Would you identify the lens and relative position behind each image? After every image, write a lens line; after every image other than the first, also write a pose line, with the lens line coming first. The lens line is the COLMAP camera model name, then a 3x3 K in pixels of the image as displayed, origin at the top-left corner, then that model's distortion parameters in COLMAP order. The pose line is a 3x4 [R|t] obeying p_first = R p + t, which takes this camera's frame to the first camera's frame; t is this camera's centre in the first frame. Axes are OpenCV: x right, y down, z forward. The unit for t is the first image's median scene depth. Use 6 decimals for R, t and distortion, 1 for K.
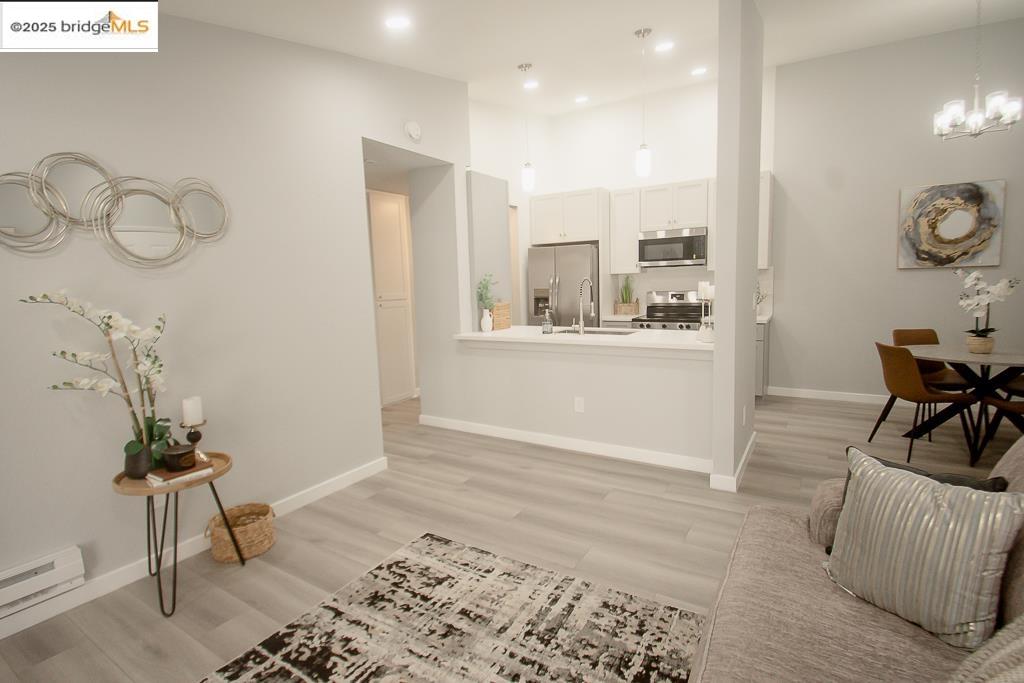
lens RADIAL K [[490.1, 0, 518.1], [0, 490.1, 337.8], [0, 0, 1]] dist [0.012688, -0.023271]
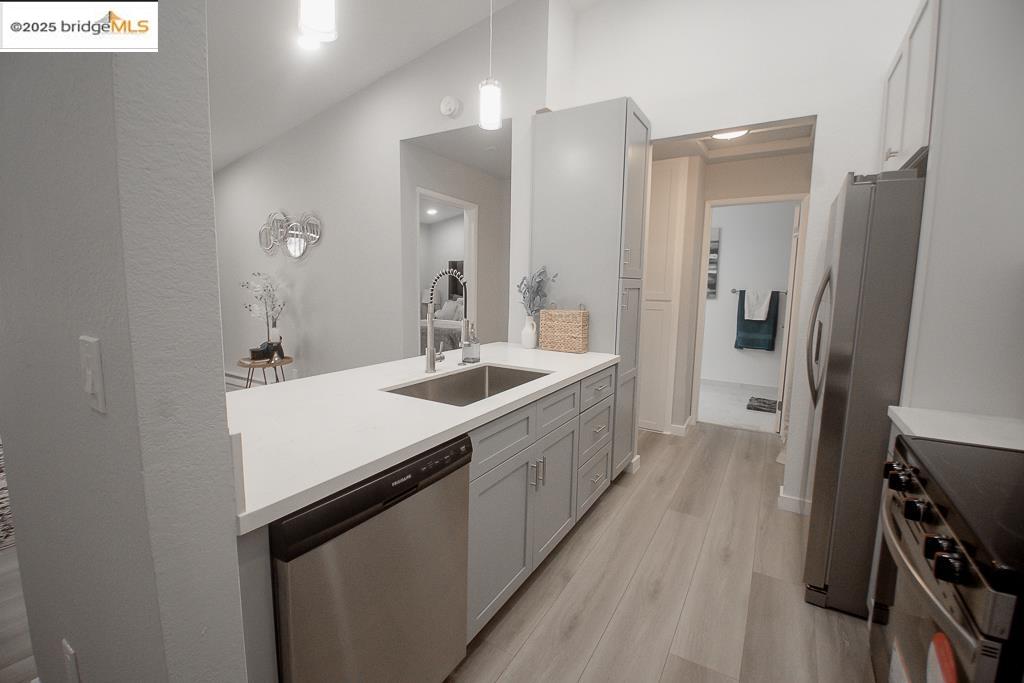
lens RADIAL K [[441.8, 0, 519.9], [0, 441.8, 335.5], [0, 0, 1]] dist [0.018922, -0.026411]
pose [[0.018646, 0.148044, -0.988805, 0.698307], [-0.134821, 0.980317, 0.144231, -0.148377], [0.990695, 0.130623, 0.038238, 1.212147]]
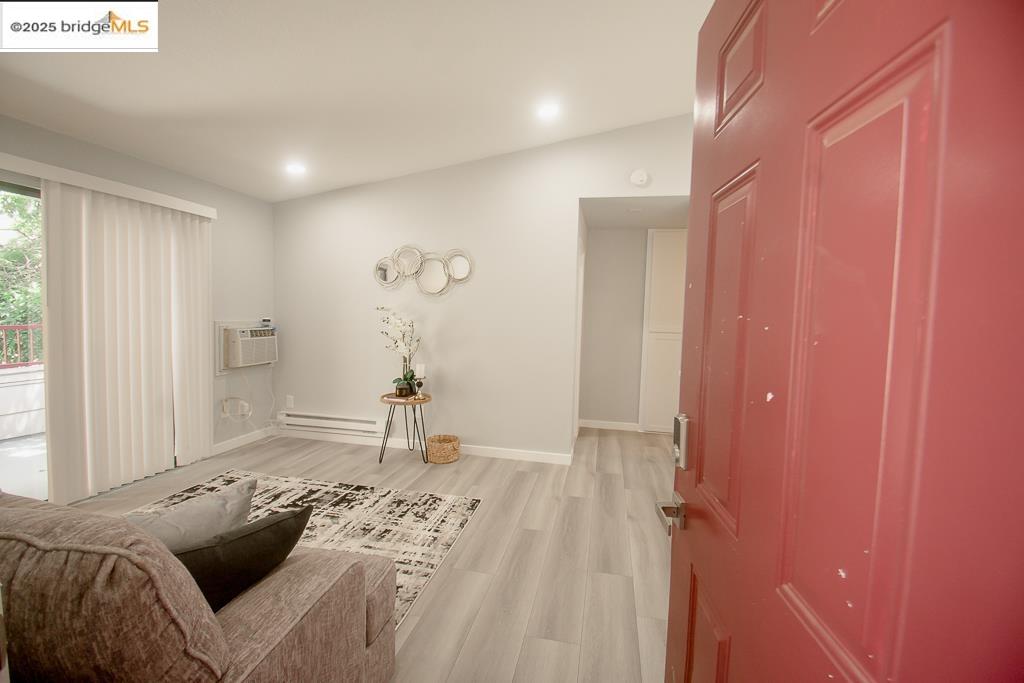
lens RADIAL K [[441.8, 0, 519.9], [0, 441.8, 335.5], [0, 0, 1]] dist [0.018922, -0.026411]
pose [[0.342162, 0.089814, -0.935339, 0.688192], [-0.152630, 0.987514, 0.038989, -0.072862], [0.927162, 0.129420, 0.351598, 0.470913]]
